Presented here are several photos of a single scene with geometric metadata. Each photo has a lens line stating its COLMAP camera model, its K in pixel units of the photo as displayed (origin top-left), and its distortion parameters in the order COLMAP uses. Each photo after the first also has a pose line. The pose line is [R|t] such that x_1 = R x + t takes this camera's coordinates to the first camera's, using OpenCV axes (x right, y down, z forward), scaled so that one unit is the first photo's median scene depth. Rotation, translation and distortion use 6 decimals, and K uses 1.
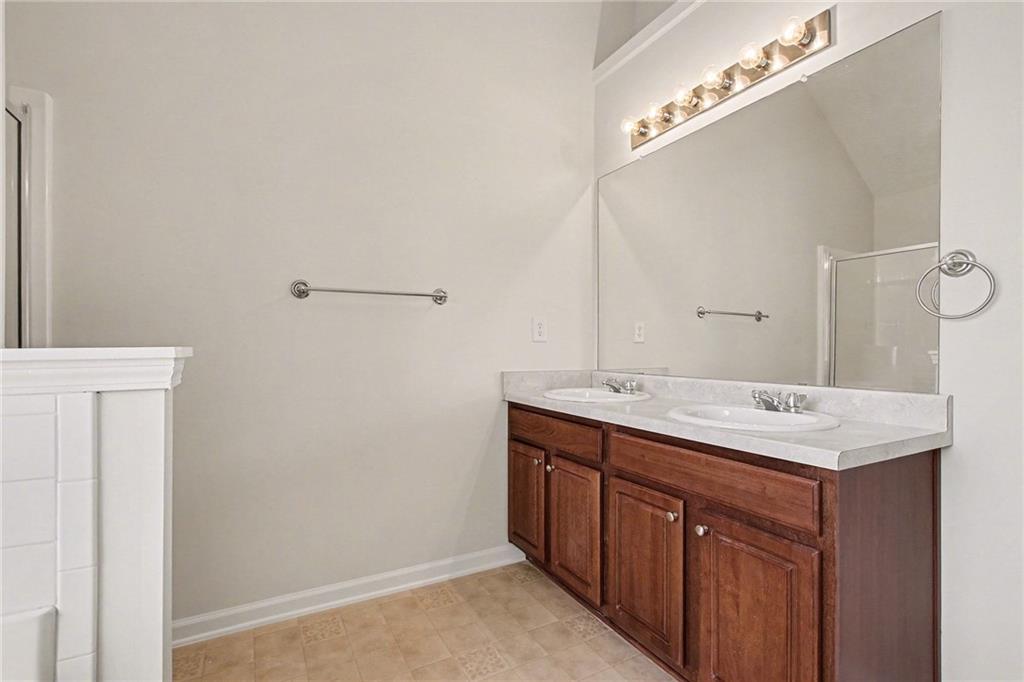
lens RADIAL K [[474.7, 0, 514.4], [0, 474.7, 350.6], [0, 0, 1]] dist [0.000913, 0.000366]
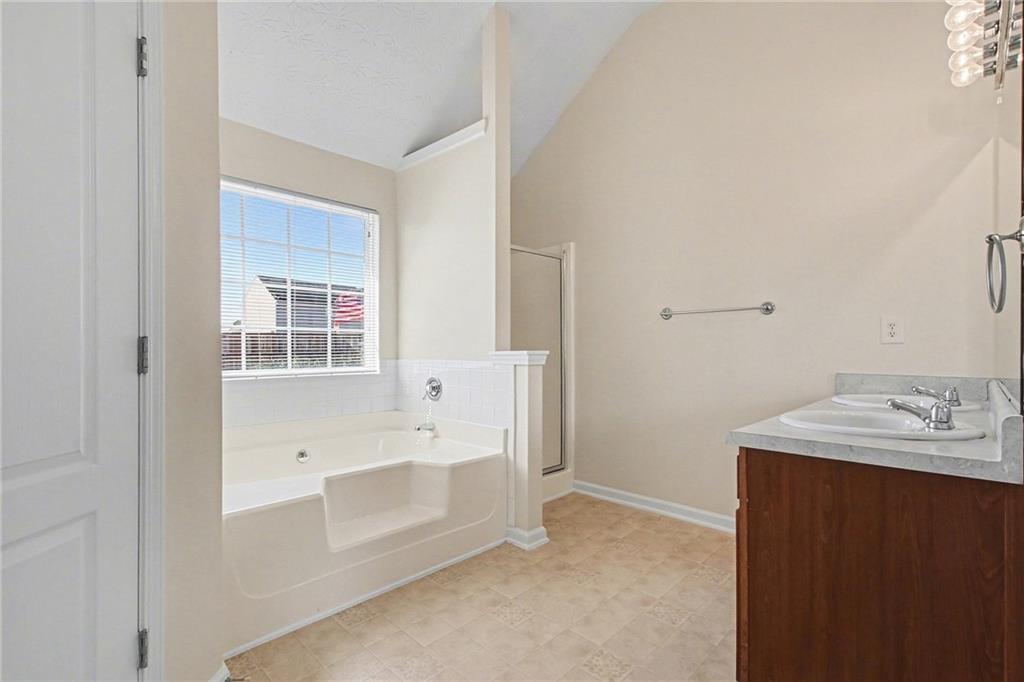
lens RADIAL K [[474.7, 0, 514.4], [0, 474.7, 350.6], [0, 0, 1]] dist [0.000913, 0.000366]
pose [[0.302254, 0.003995, -0.953219, 1.039274], [-0.002456, 0.999991, 0.003412, -0.009001], [0.953224, 0.001310, 0.302261, 0.020171]]
